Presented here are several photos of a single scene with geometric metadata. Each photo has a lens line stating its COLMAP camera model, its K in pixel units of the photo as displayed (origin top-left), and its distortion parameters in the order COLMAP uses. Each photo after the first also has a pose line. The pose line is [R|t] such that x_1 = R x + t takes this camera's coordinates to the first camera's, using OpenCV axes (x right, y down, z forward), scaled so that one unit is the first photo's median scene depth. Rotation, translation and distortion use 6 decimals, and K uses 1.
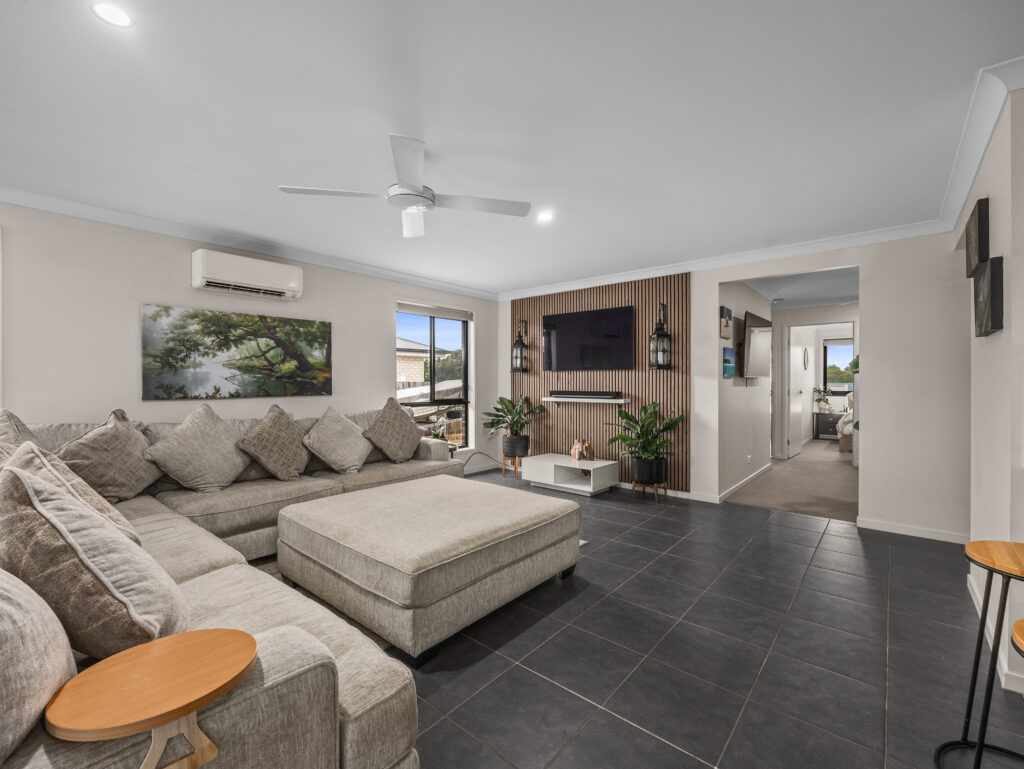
lens RADIAL K [[446.2, 0, 514.0], [0, 446.2, 386.3], [0, 0, 1]] dist [-0.003469, -0.000249]
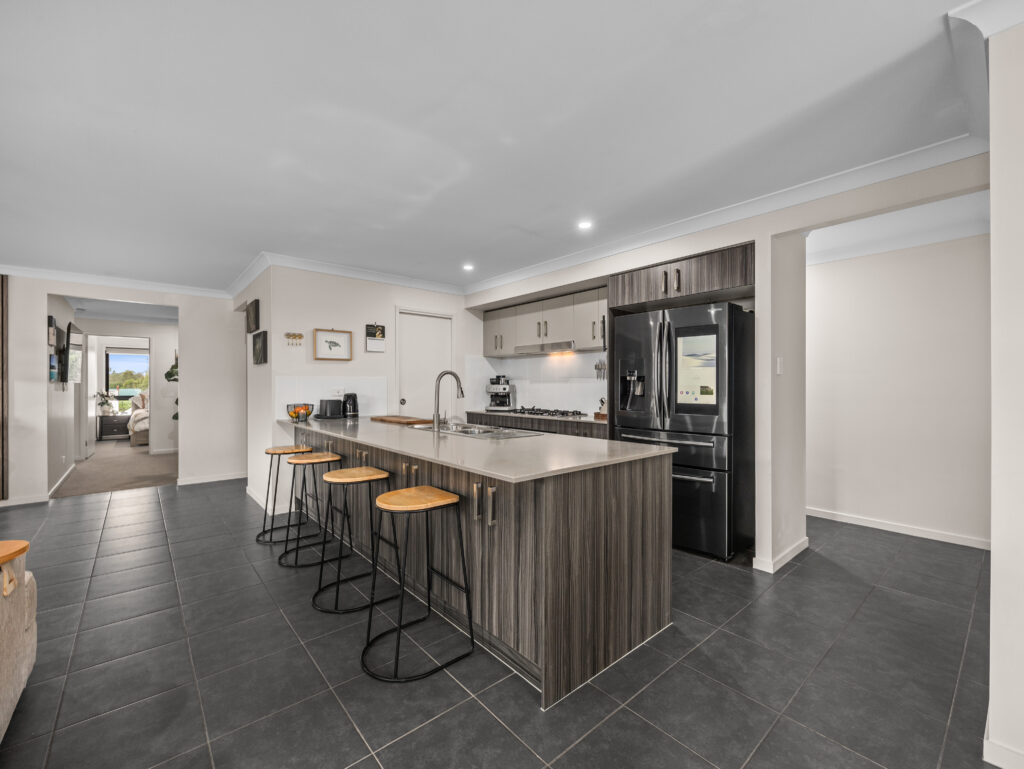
lens RADIAL K [[446.2, 0, 514.0], [0, 446.2, 386.3], [0, 0, 1]] dist [-0.003469, -0.000249]
pose [[0.152159, -0.001588, 0.988355, -0.264539], [0.014174, 0.999899, -0.000575, 0.003716], [-0.988254, 0.014096, 0.152167, -0.165048]]
